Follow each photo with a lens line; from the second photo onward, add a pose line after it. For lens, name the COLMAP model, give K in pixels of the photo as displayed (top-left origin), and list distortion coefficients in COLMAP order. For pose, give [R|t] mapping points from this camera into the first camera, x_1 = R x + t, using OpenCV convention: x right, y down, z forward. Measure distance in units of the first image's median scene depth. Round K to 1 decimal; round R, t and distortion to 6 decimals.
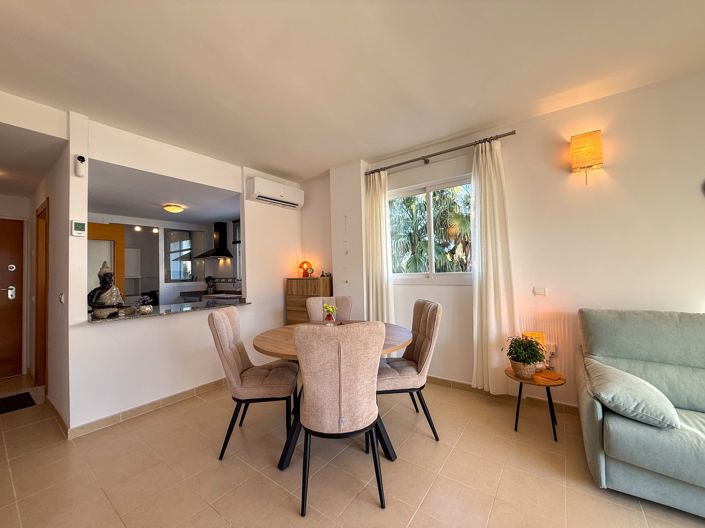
lens RADIAL K [[280.2, 0, 352.5], [0, 280.2, 264.0], [0, 0, 1]] dist [-0.000382, 0.000246]
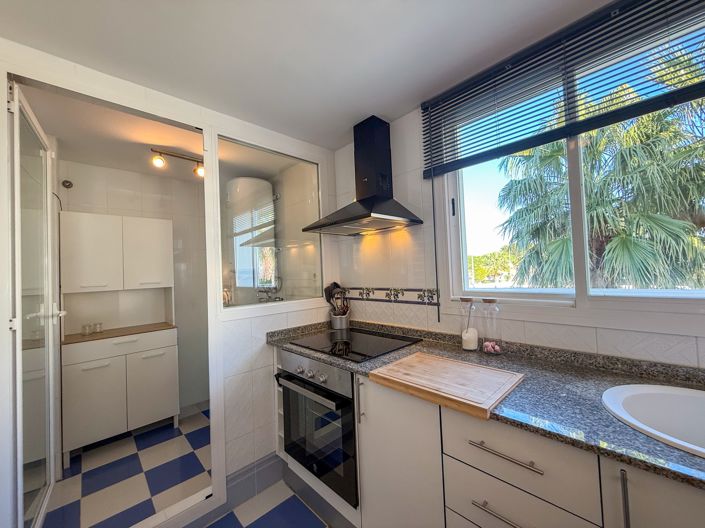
lens RADIAL K [[280.2, 0, 352.5], [0, 280.2, 264.0], [0, 0, 1]] dist [-0.000382, 0.000246]
pose [[0.986230, -0.017800, -0.164419, -0.698931], [0.018977, 0.999804, 0.005590, 0.027902], [0.164288, -0.008633, 0.986375, 1.049710]]
